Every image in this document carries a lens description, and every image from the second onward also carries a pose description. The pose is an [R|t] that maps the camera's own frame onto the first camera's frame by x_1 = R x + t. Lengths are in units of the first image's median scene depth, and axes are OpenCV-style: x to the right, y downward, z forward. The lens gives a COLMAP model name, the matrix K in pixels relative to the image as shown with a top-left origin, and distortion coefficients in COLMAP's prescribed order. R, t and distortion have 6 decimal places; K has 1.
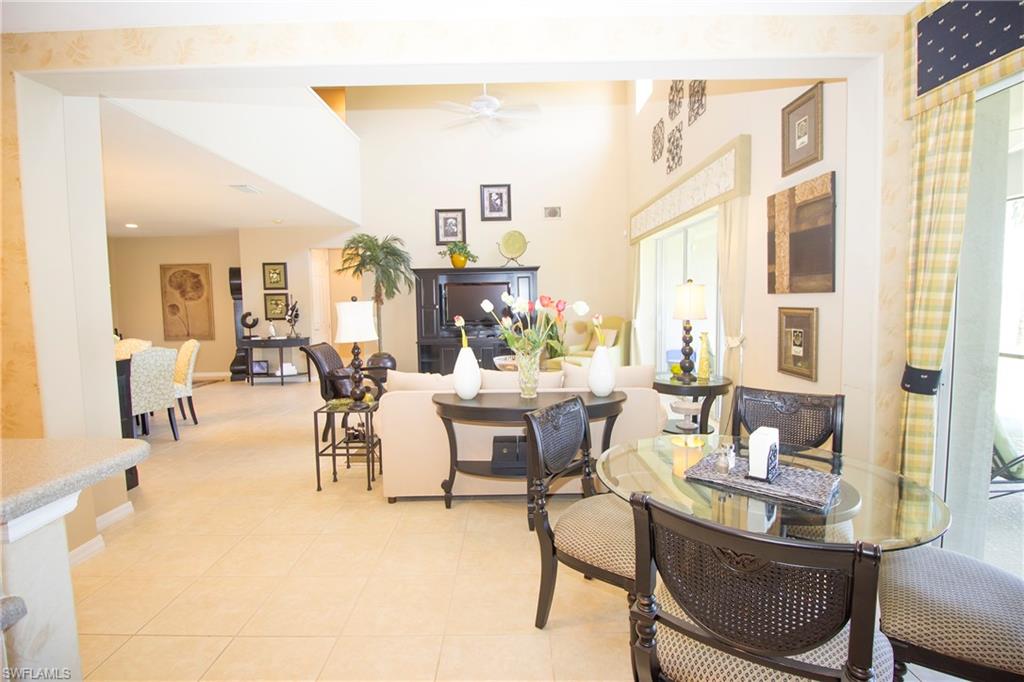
lens RADIAL K [[475.4, 0, 511.7], [0, 475.4, 333.1], [0, 0, 1]] dist [0.002236, -0.013458]
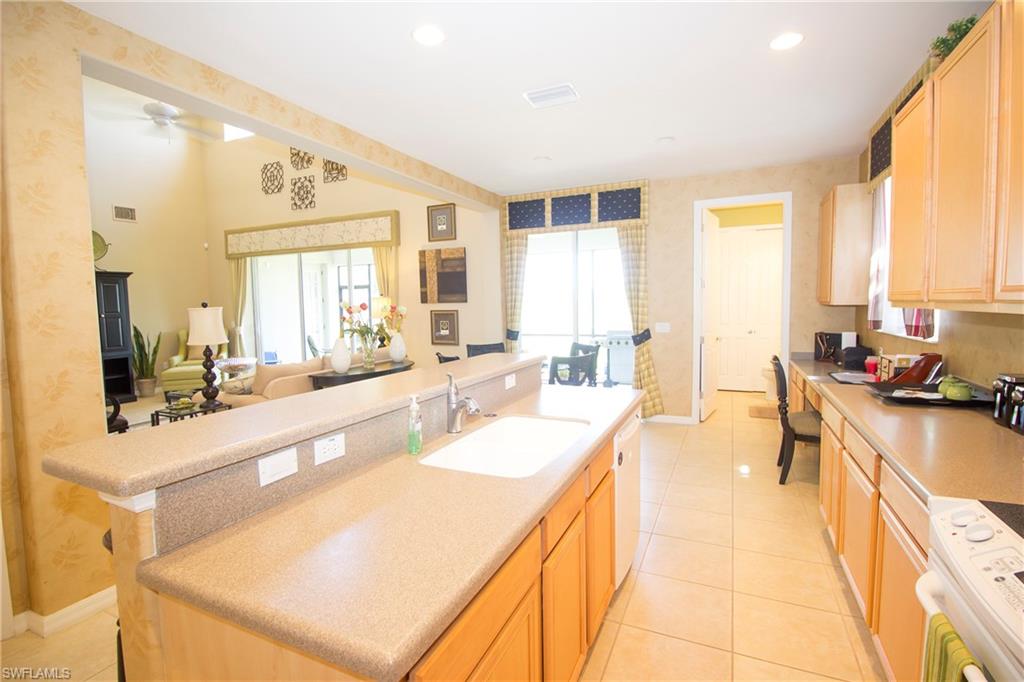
lens RADIAL K [[475.4, 0, 511.7], [0, 475.4, 333.1], [0, 0, 1]] dist [0.002236, -0.013458]
pose [[0.417771, -0.048786, 0.907242, -0.632048], [0.072933, 0.997136, 0.020035, 0.013098], [-0.905621, 0.057798, 0.420132, -0.048735]]
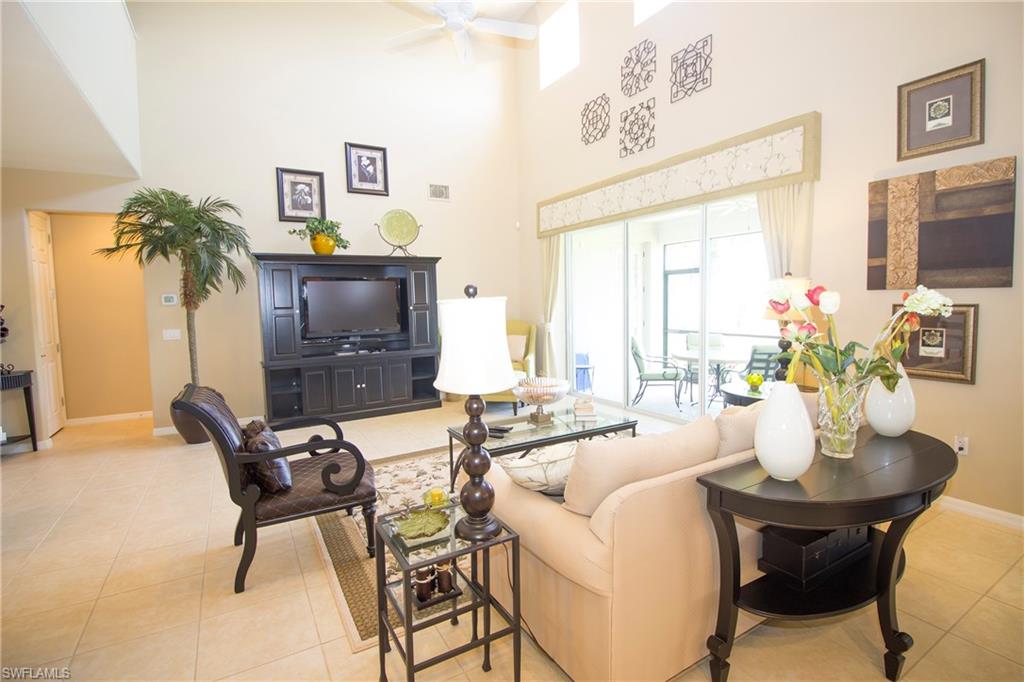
lens RADIAL K [[475.4, 0, 511.7], [0, 475.4, 333.1], [0, 0, 1]] dist [0.002236, -0.013458]
pose [[0.859772, -0.036352, 0.509383, -0.327807], [0.040674, 0.999169, 0.002653, -0.019667], [-0.509056, 0.018437, 0.860536, 0.368500]]
